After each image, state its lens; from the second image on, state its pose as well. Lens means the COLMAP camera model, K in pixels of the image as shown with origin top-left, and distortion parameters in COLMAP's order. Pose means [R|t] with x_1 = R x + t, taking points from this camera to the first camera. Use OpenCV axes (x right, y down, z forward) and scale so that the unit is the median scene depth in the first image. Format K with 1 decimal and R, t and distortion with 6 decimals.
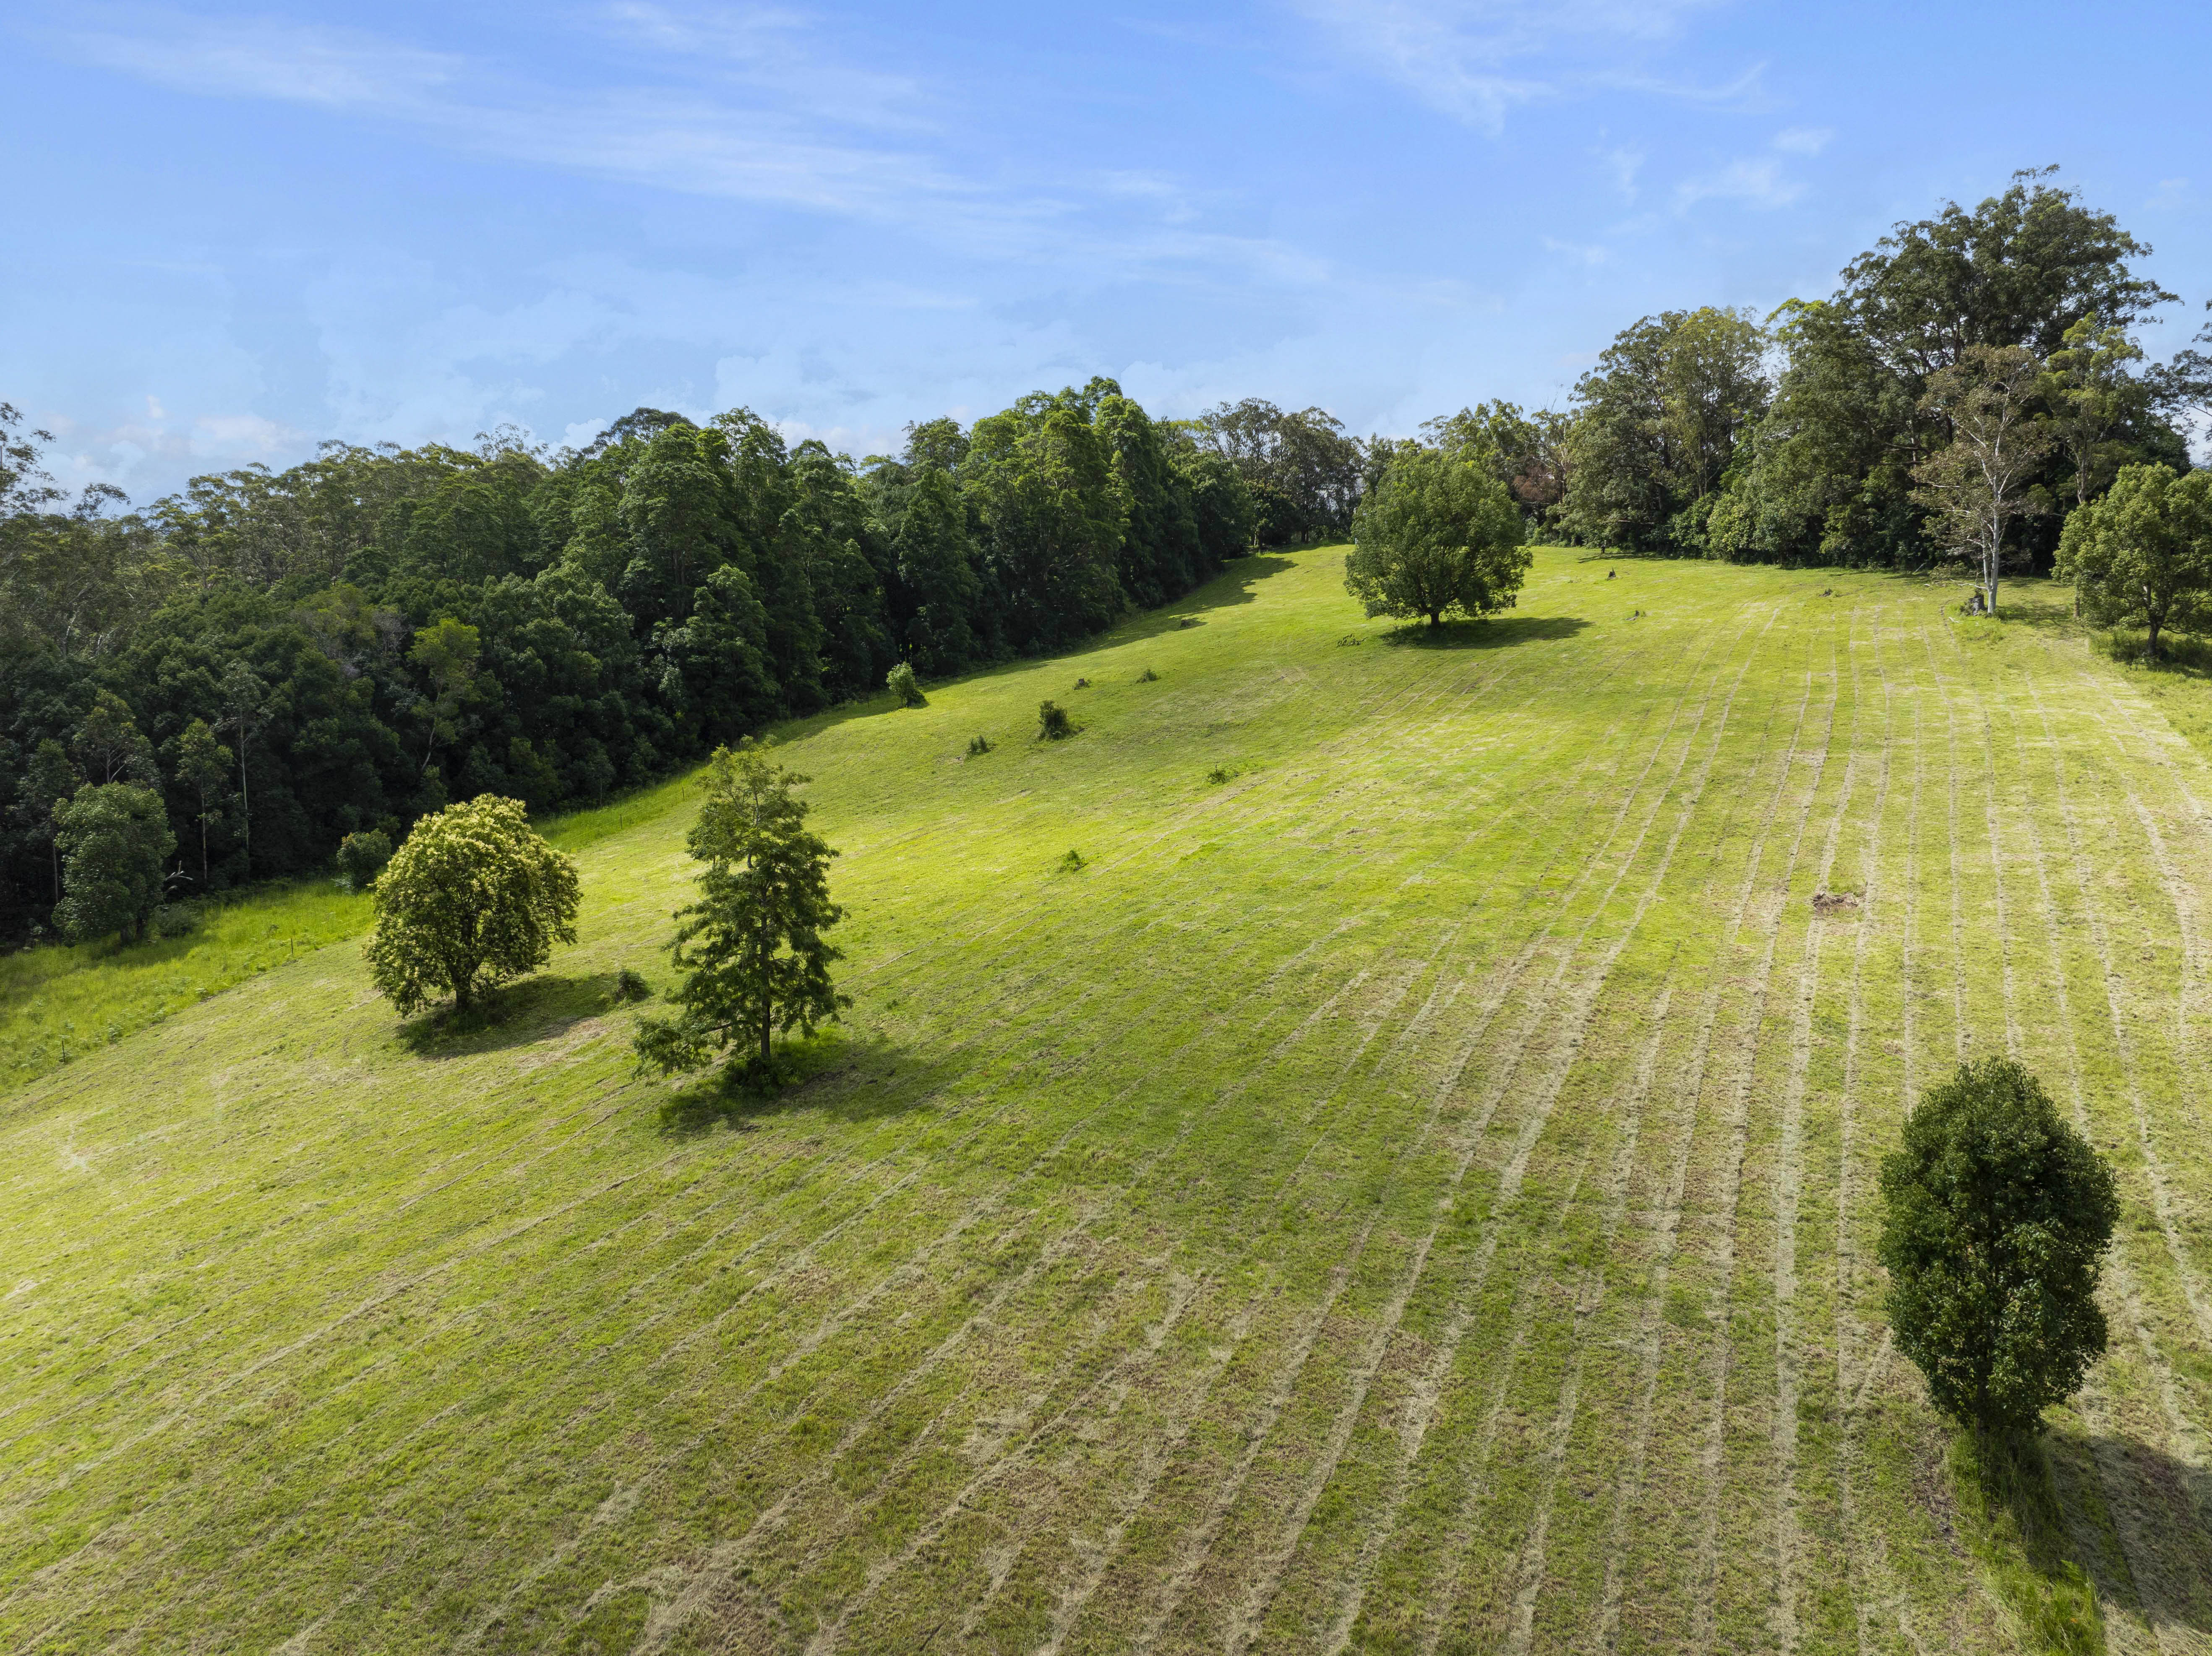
lens RADIAL K [[1553.1, 0, 1103.3], [0, 1553.1, 827.8], [0, 0, 1]] dist [-0.035726, -0.007050]
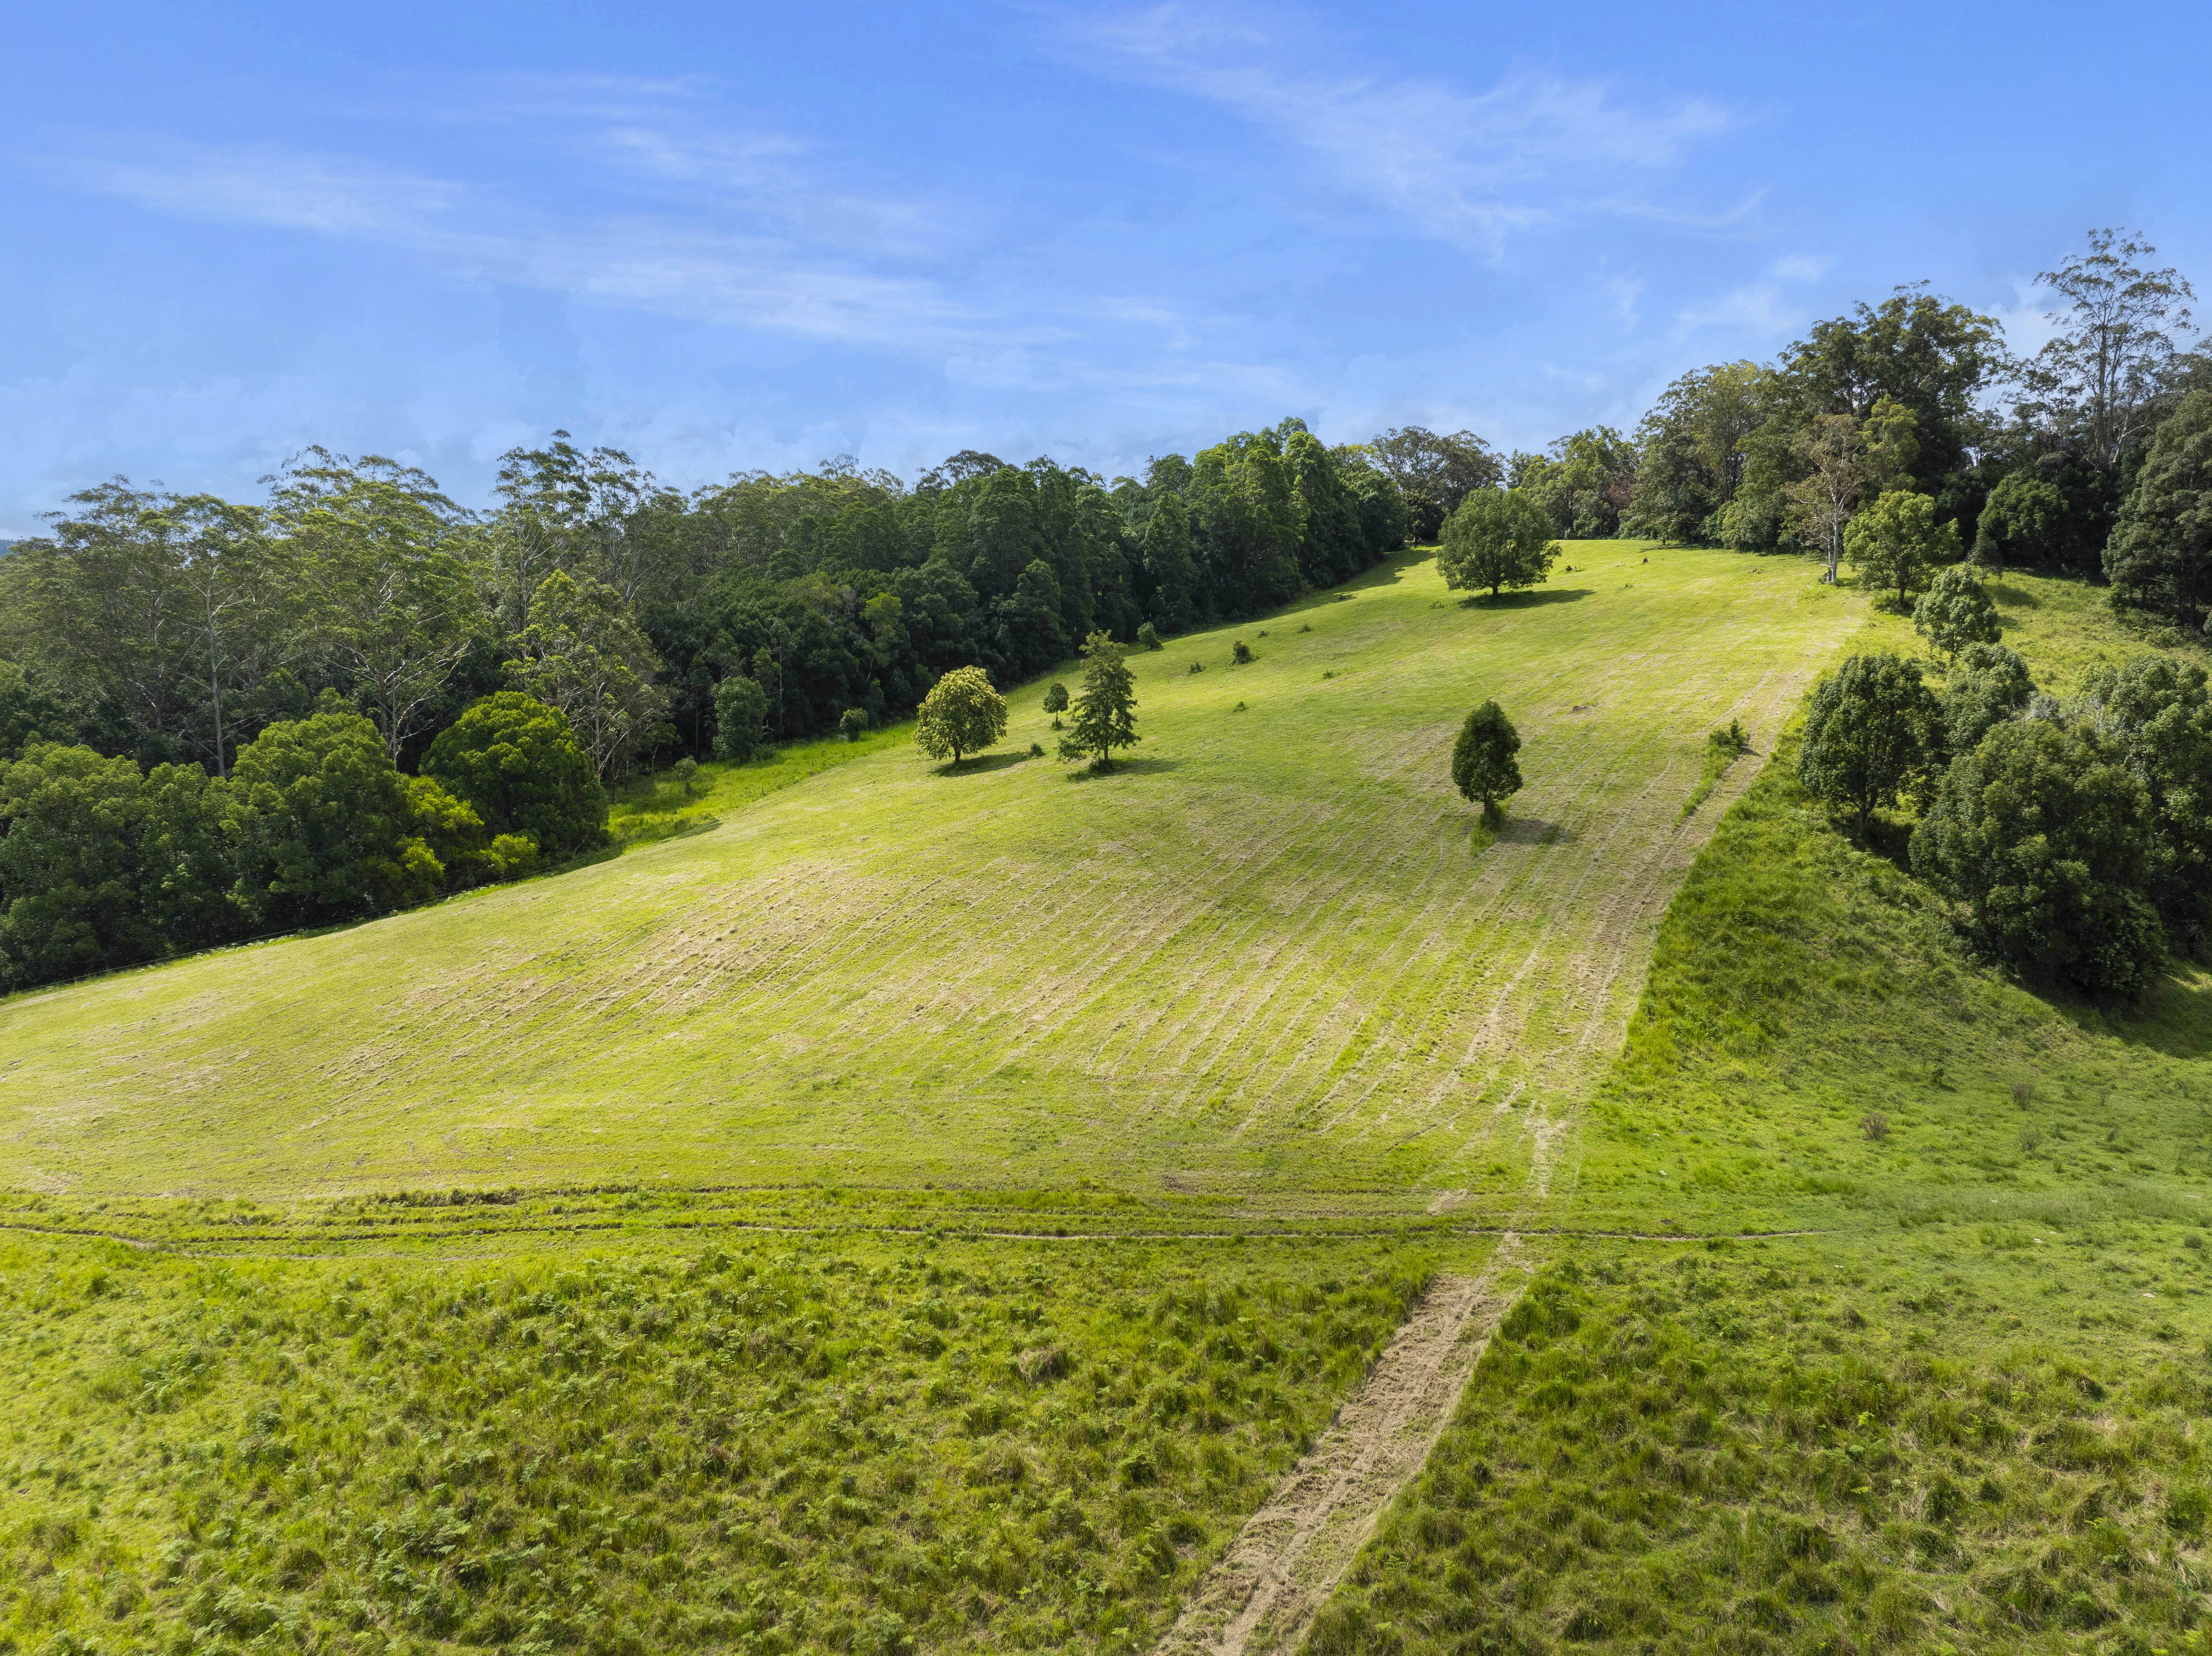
lens RADIAL K [[1553.1, 0, 1106.8], [0, 1553.1, 826.6], [0, 0, 1]] dist [-0.035726, -0.007050]
pose [[0.990320, 0.013432, -0.138152, 0.041426], [-0.012809, 0.999903, 0.005399, 0.079457], [0.138212, -0.003577, 0.990396, -0.477204]]
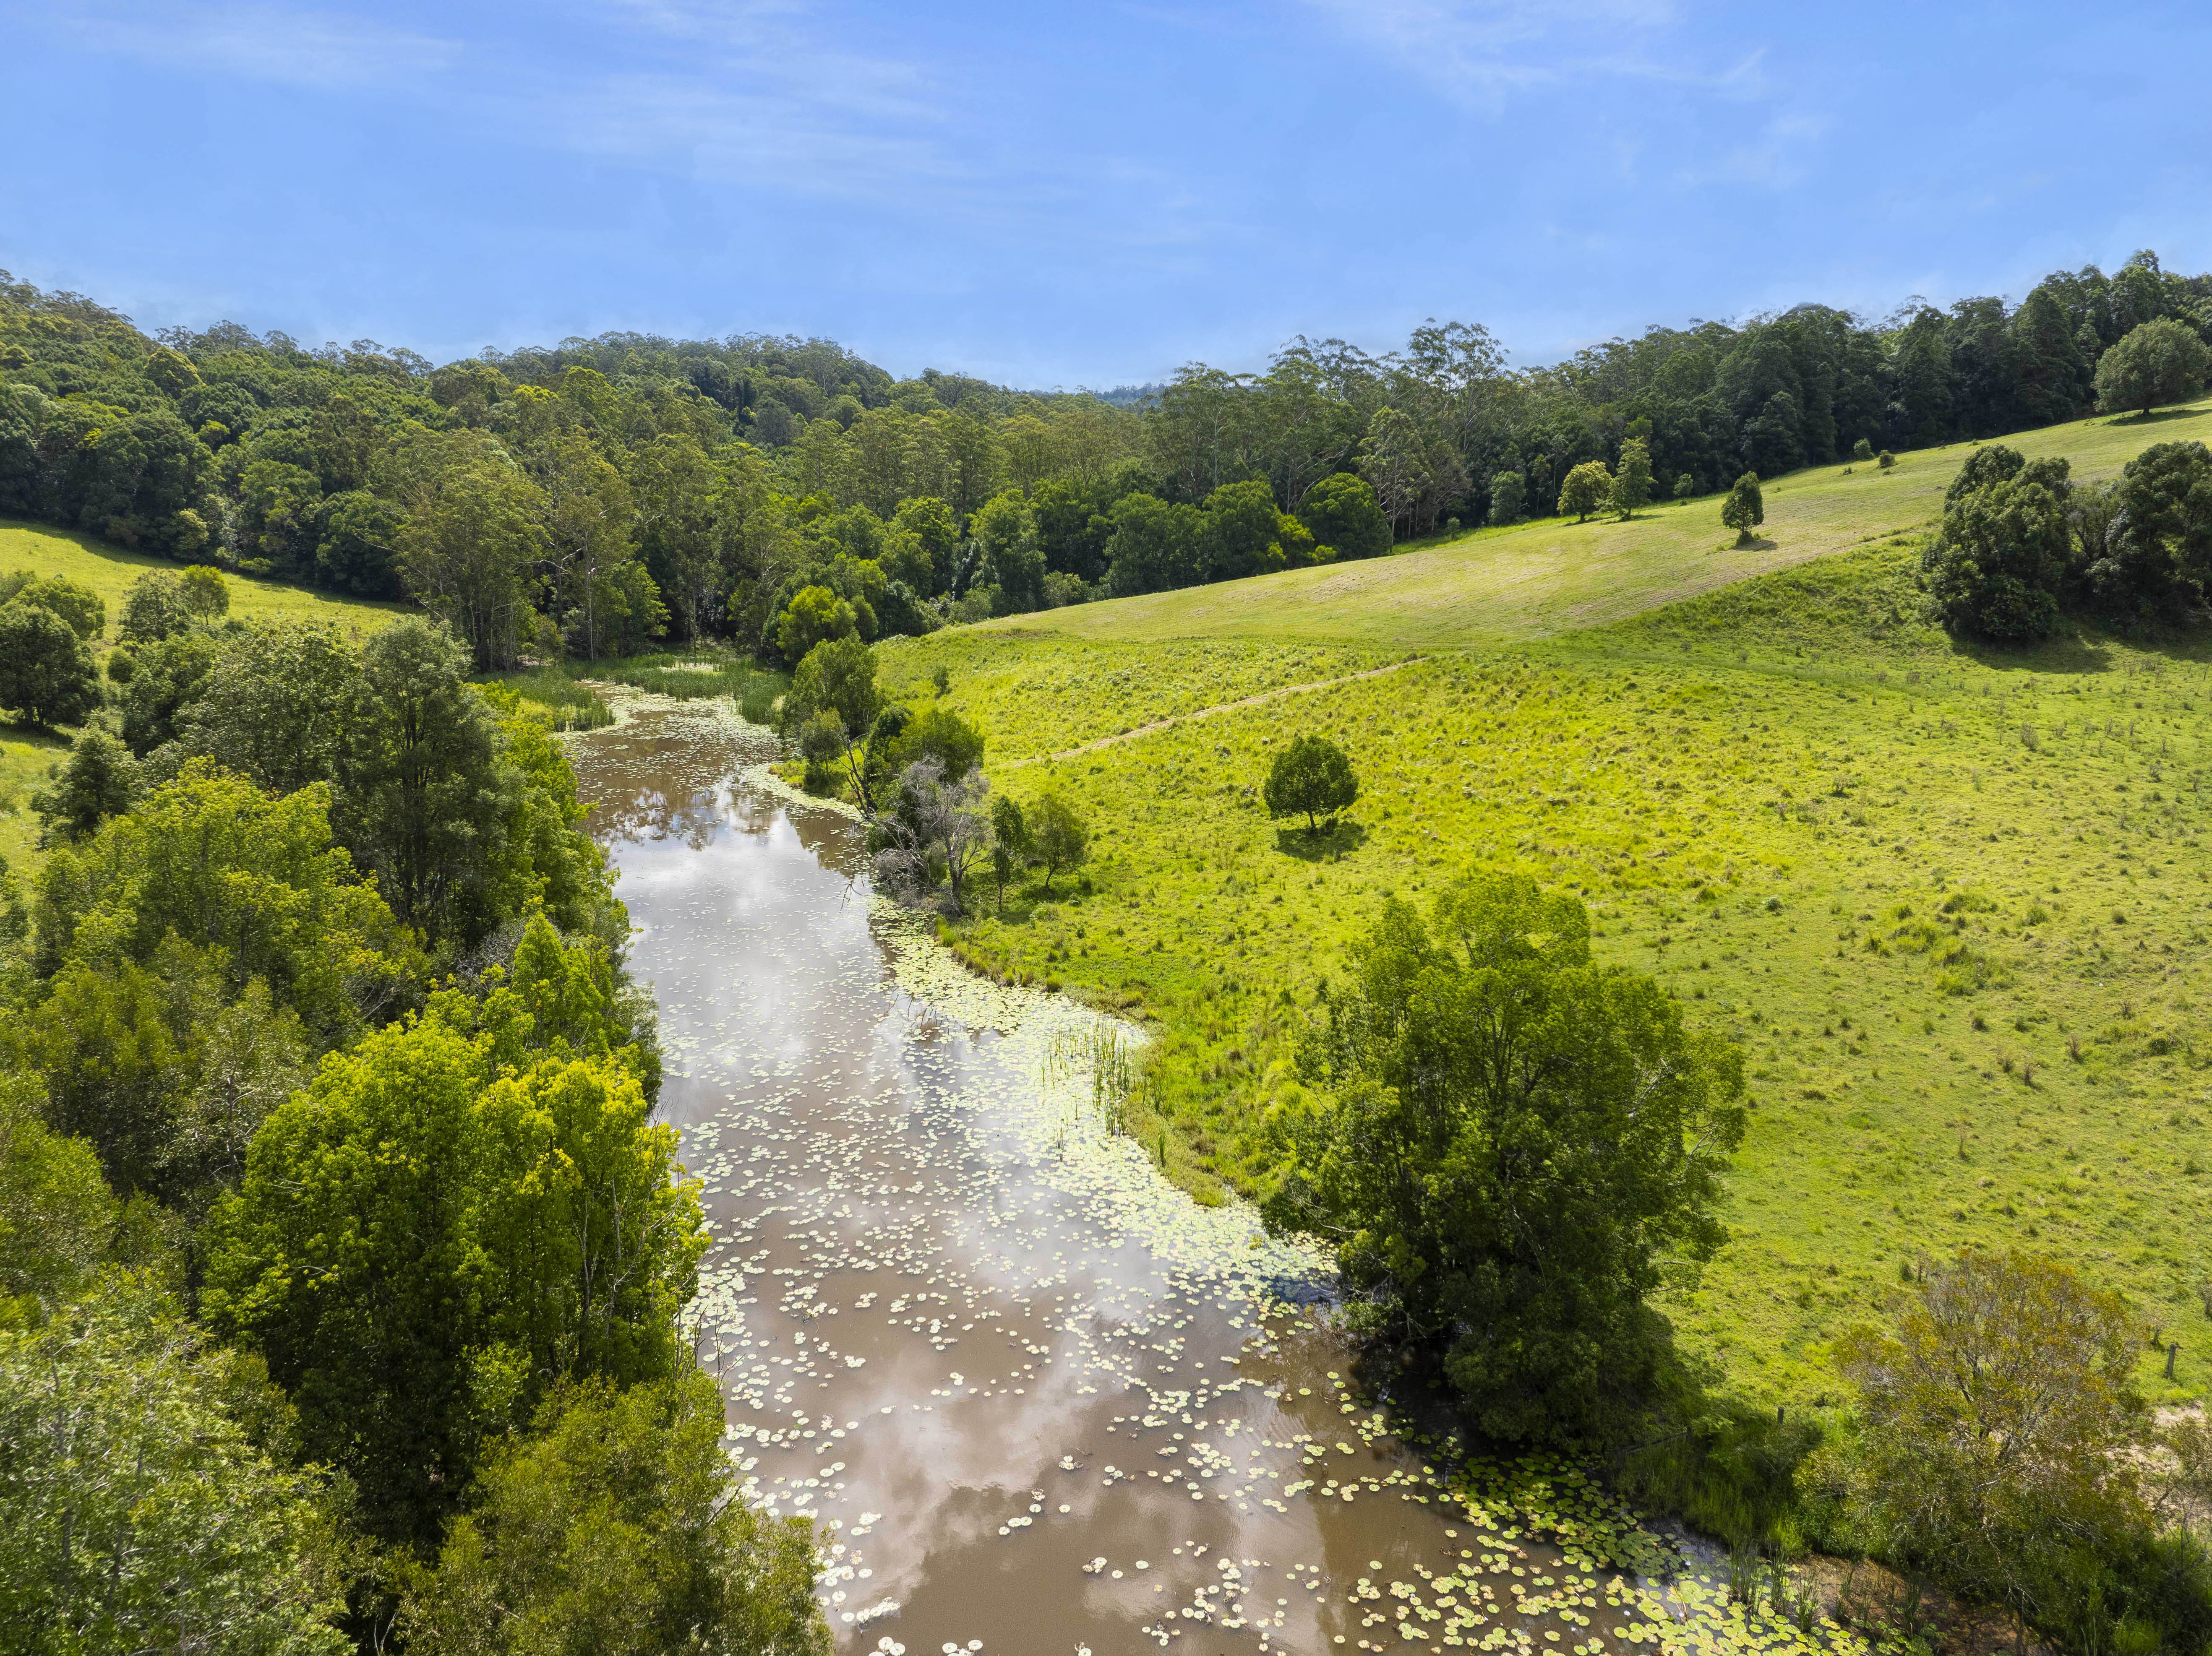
lens RADIAL K [[1553.1, 0, 1107.6], [0, 1553.1, 827.9], [0, 0, 1]] dist [-0.035726, -0.007050]
pose [[0.653906, 0.170991, -0.737000, 0.692370], [-0.088745, 0.984736, 0.149728, 0.158543], [0.751353, -0.032503, 0.659099, -0.940835]]
